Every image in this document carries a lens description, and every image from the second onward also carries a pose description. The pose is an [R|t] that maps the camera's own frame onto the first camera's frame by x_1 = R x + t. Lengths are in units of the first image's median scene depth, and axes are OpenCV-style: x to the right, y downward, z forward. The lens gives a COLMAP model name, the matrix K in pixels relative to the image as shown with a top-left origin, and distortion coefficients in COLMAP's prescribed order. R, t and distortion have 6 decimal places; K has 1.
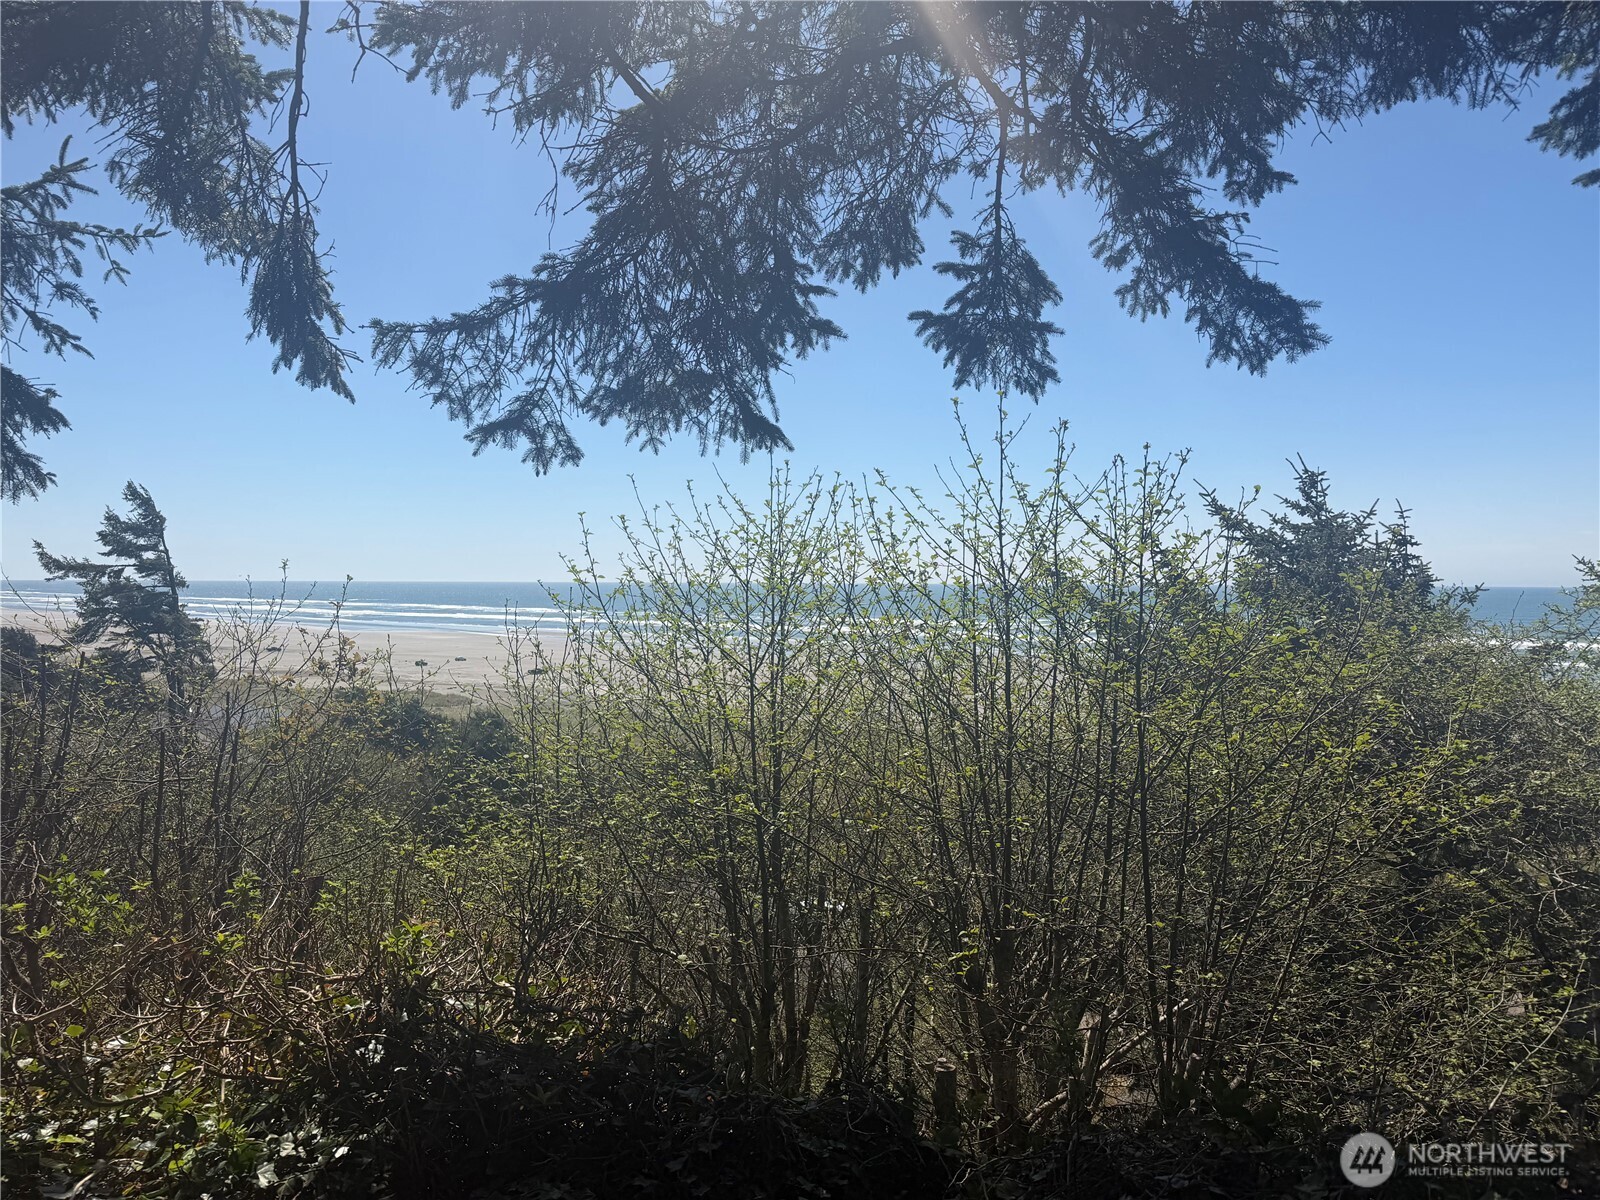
lens RADIAL K [[1158.8, 0, 797.7], [0, 1158.8, 585.3], [0, 0, 1]] dist [0.231465, -0.476628]
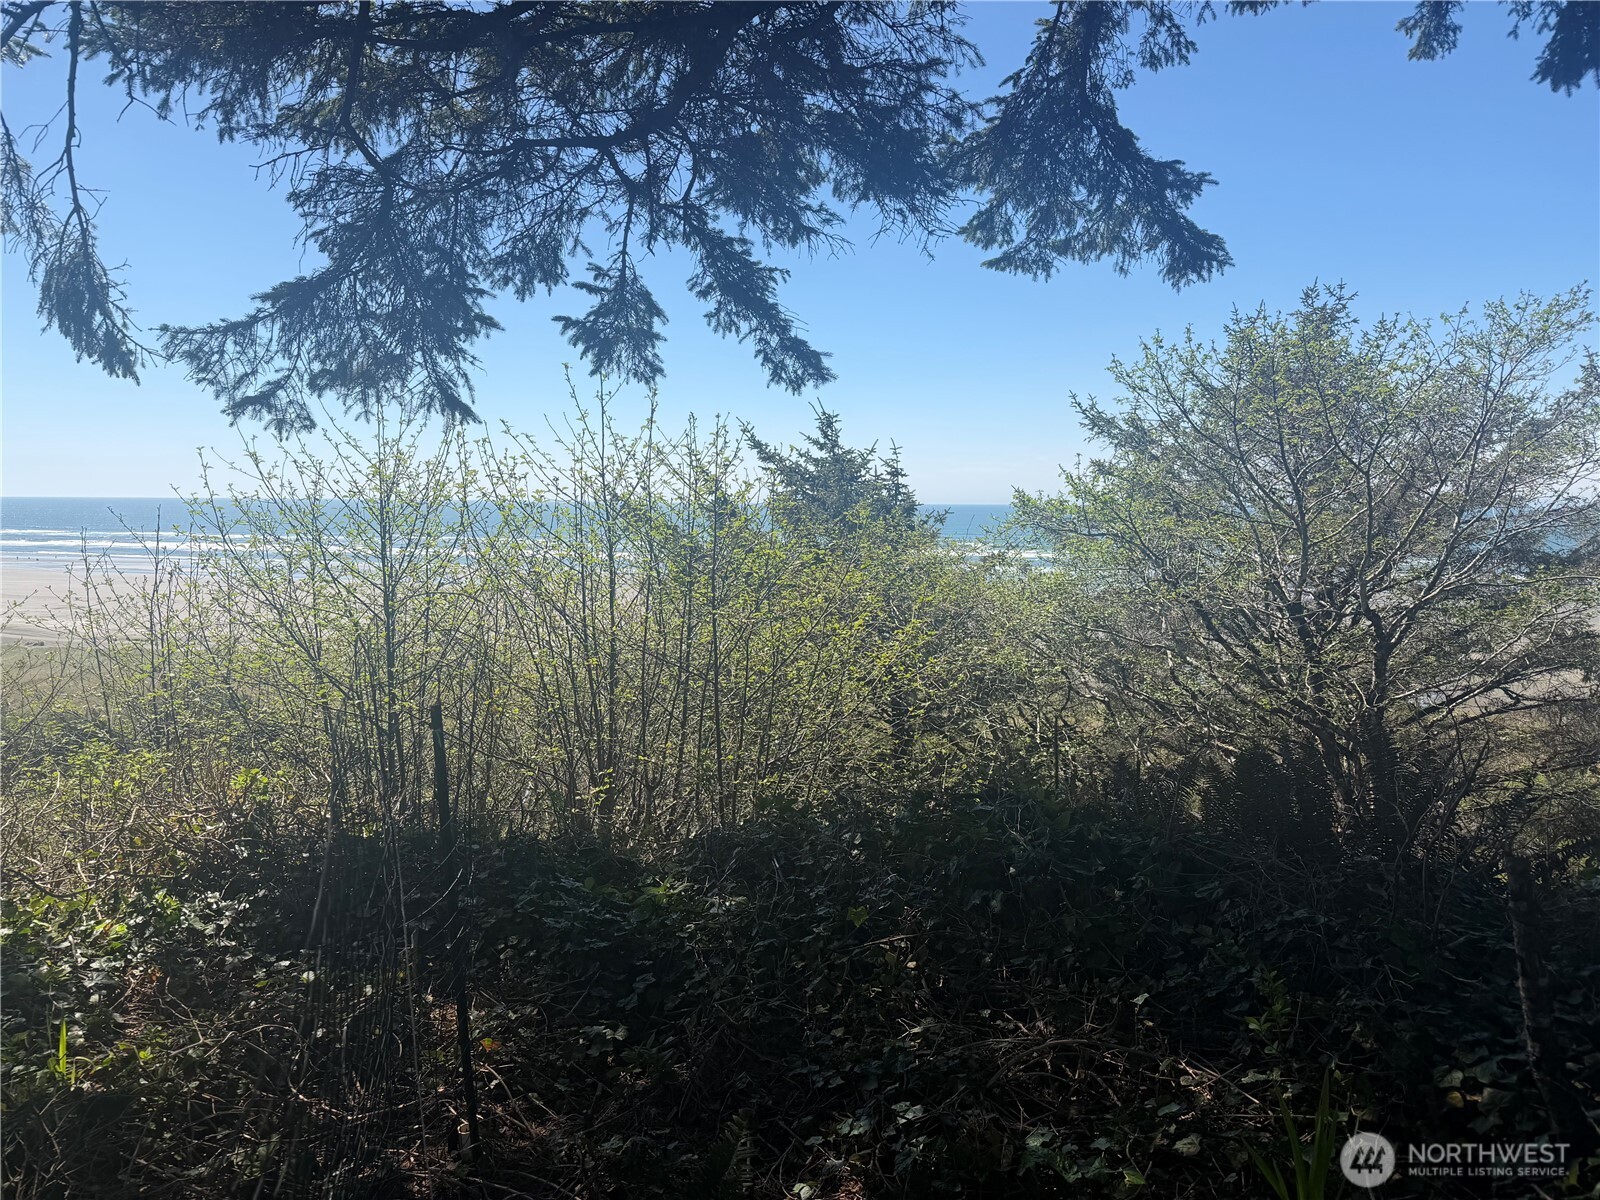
lens RADIAL K [[1152.4, 0, 782.8], [0, 1152.4, 594.8], [0, 0, 1]] dist [0.188388, -0.221437]
pose [[0.932848, -0.028818, 0.359116, -0.155170], [0.000473, 0.996893, 0.078769, -0.023683], [-0.360270, -0.073310, 0.929963, -0.362444]]
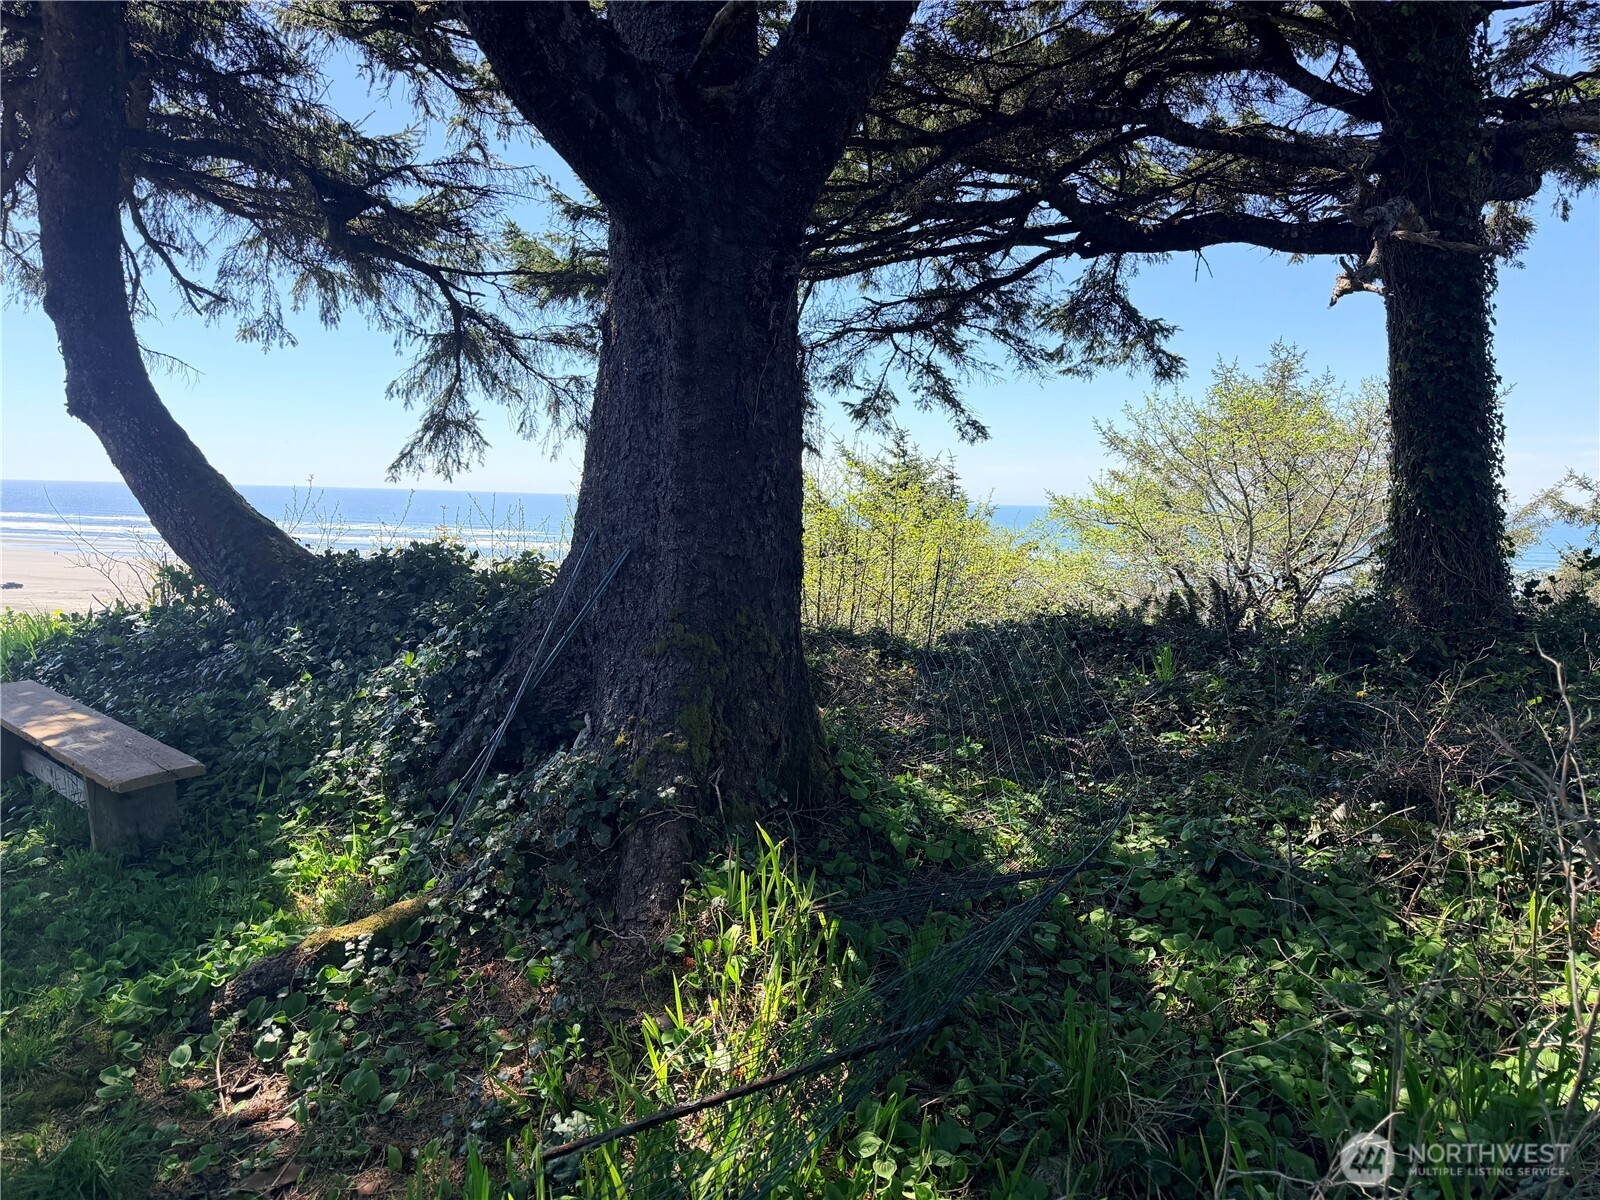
lens RADIAL K [[1147.0, 0, 800.0], [0, 1147.0, 600.0], [0, 0, 1]] dist [0.236865, -0.357298]
pose [[0.931592, -0.012872, 0.363279, -0.983707], [-0.019793, 0.996094, 0.086052, -0.010264], [-0.362967, -0.087355, 0.927698, -1.480443]]
